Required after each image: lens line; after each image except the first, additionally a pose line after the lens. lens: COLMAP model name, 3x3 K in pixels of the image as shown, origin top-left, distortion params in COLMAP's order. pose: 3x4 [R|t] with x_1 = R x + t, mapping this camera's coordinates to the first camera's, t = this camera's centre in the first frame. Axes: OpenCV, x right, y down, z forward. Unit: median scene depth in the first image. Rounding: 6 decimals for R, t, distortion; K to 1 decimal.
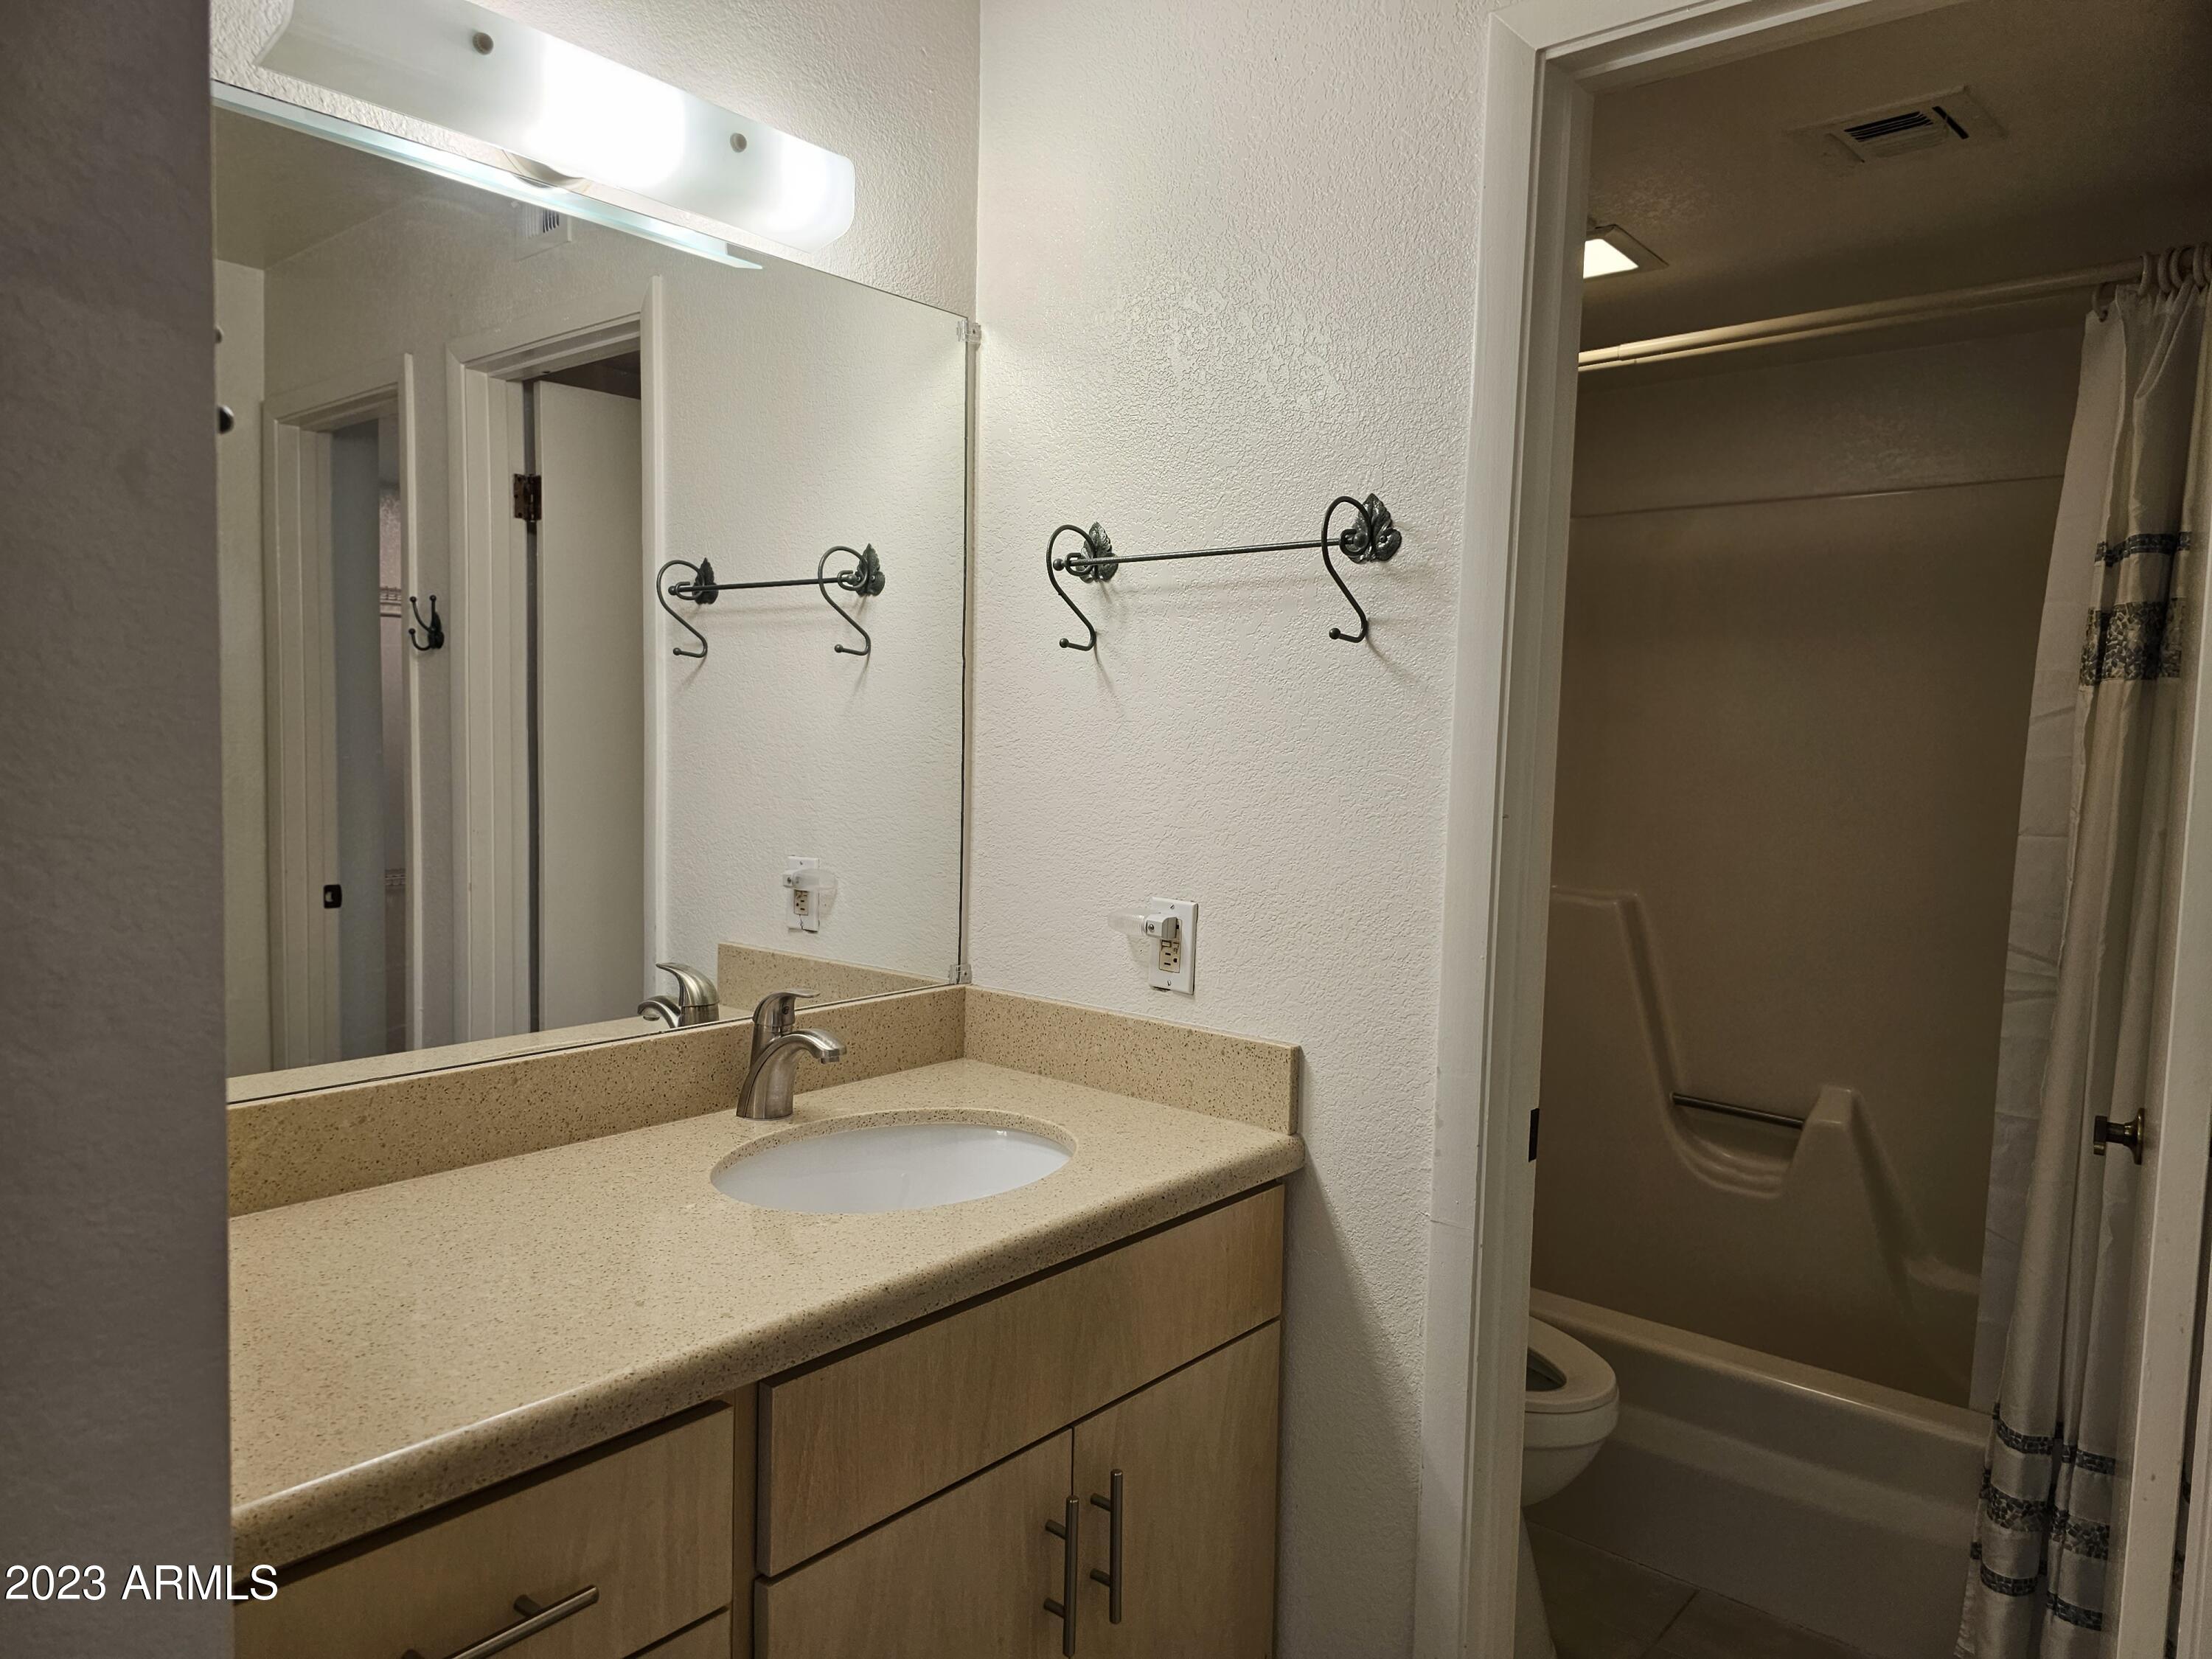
lens RADIAL K [[1496.3, 0, 1106.4], [0, 1496.3, 849.9], [0, 0, 1]] dist [0.054191, -0.049263]
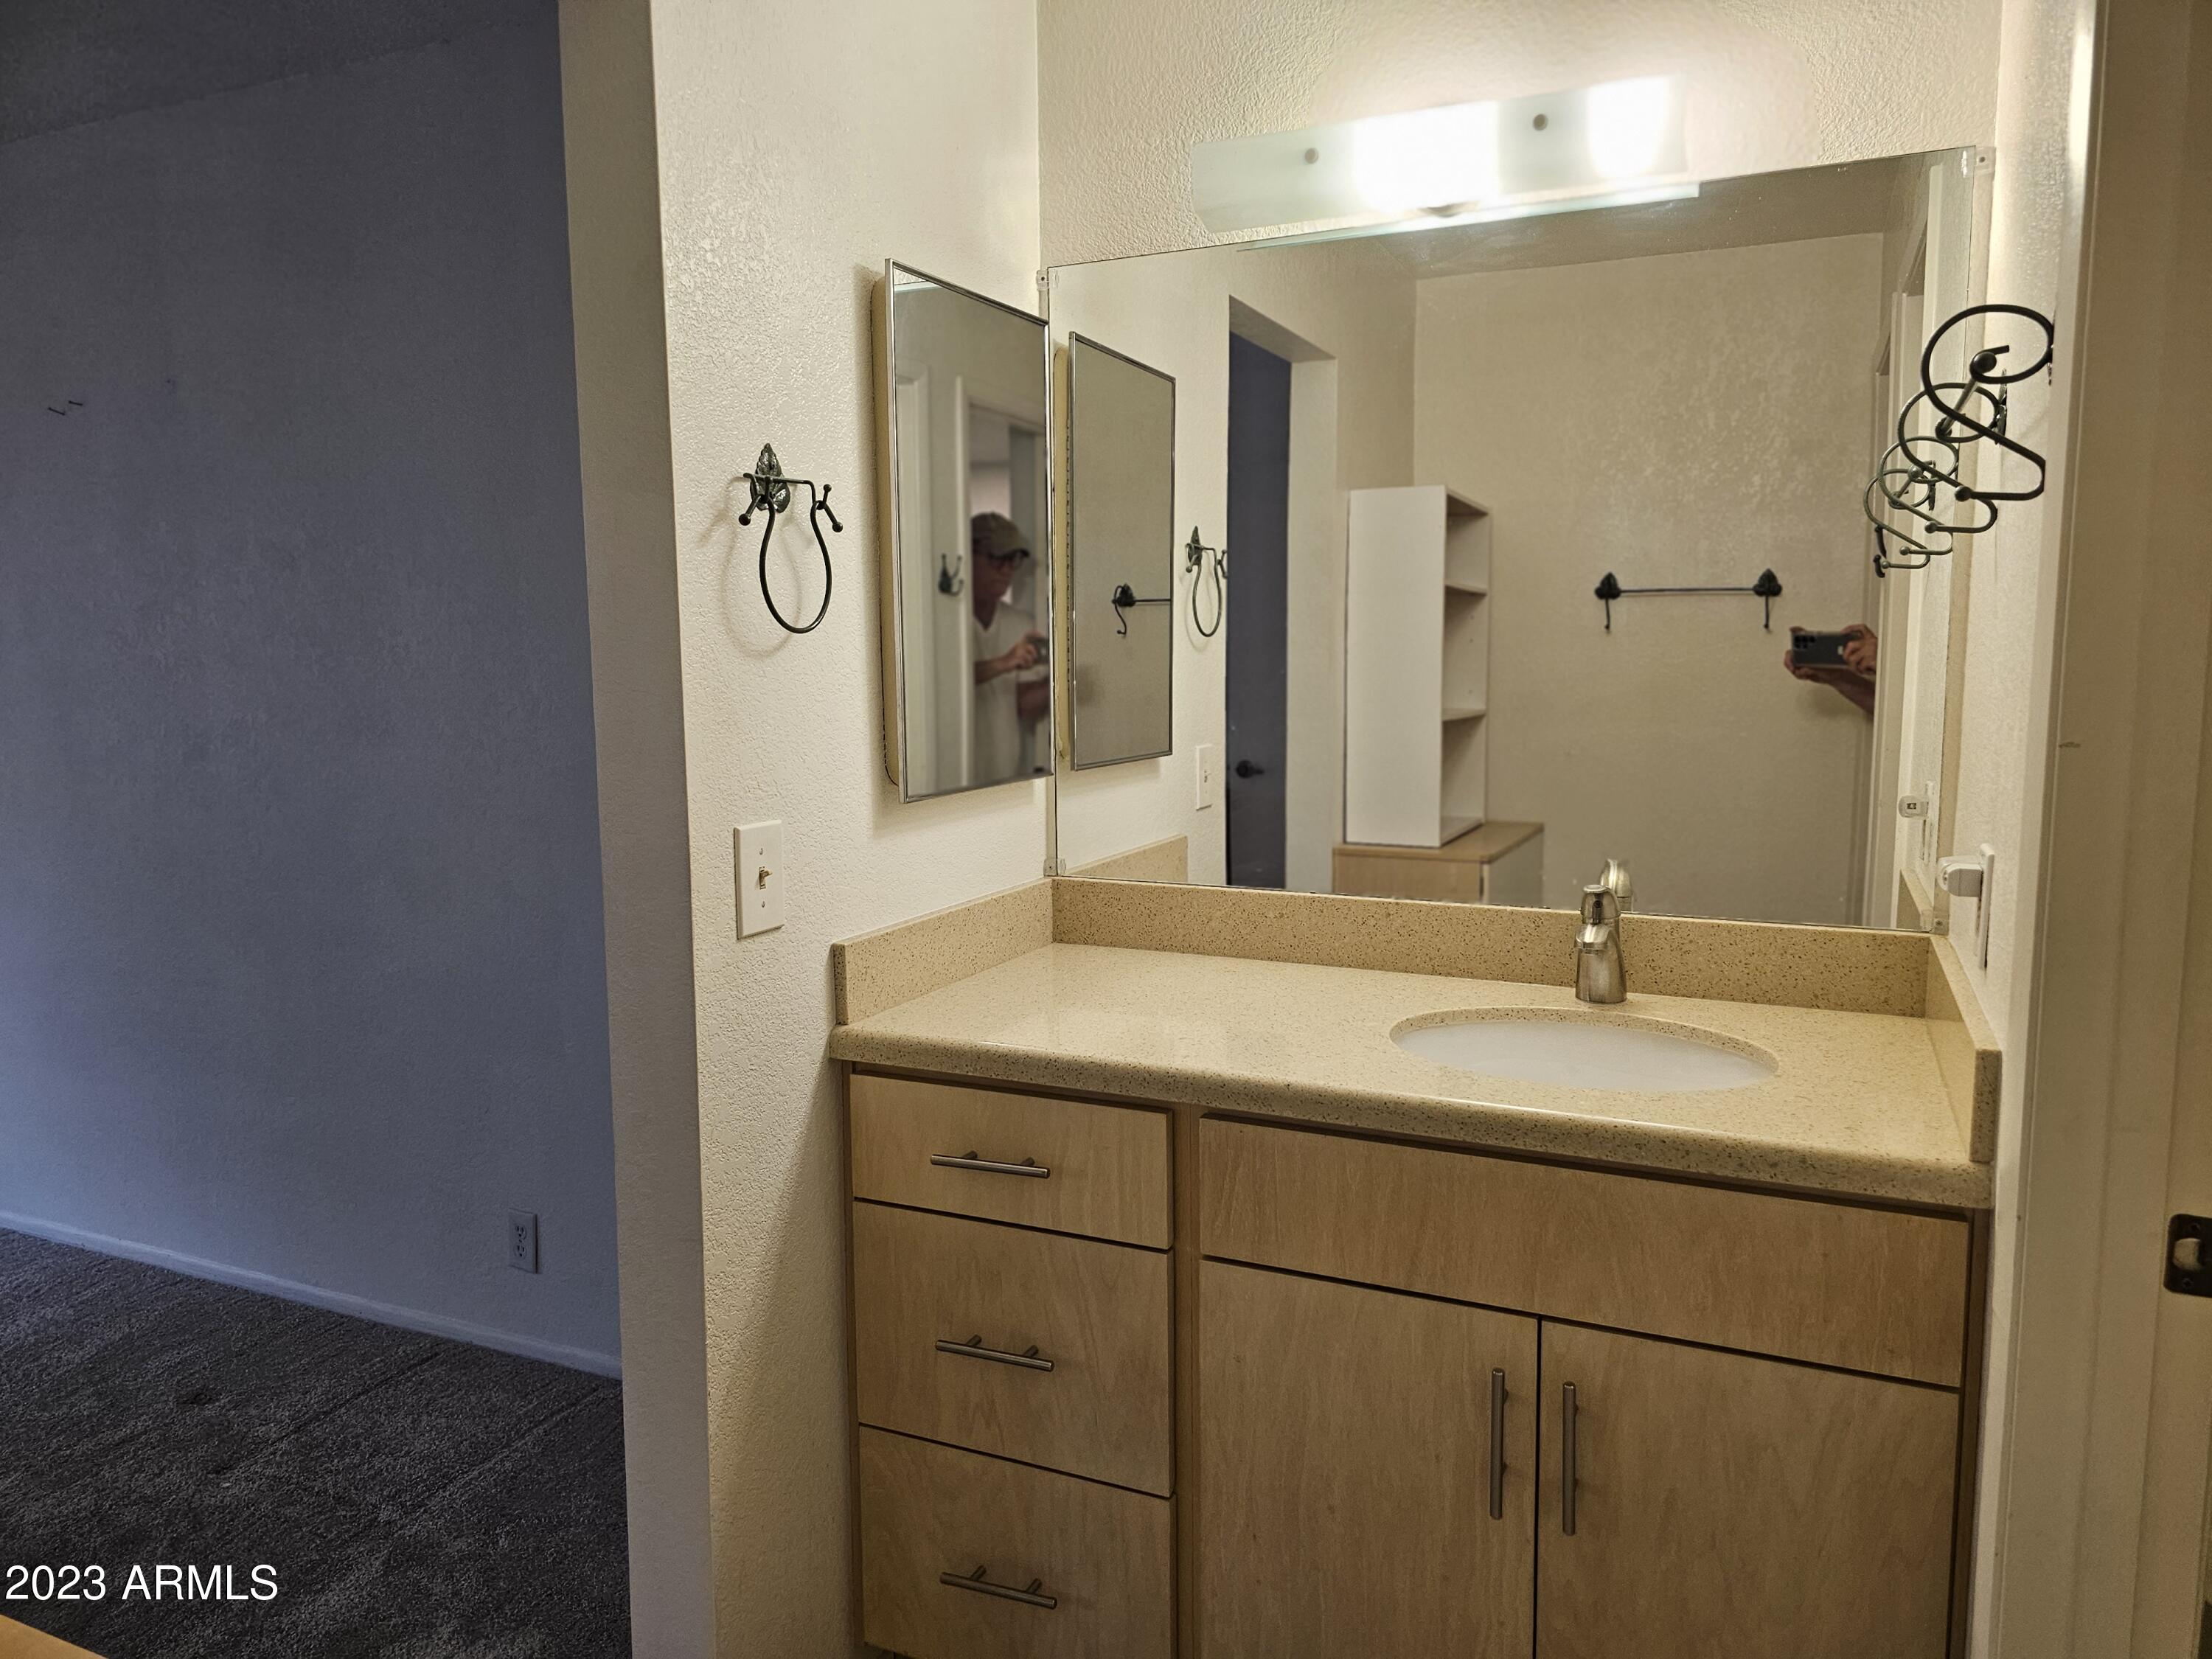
lens RADIAL K [[1496.3, 0, 1109.0], [0, 1496.3, 837.2], [0, 0, 1]] dist [0.054191, -0.049263]
pose [[0.258904, 0.096223, -0.961098, 1.325487], [-0.065571, 0.994481, 0.081902, -0.011683], [0.963675, 0.041815, 0.263785, 0.674365]]
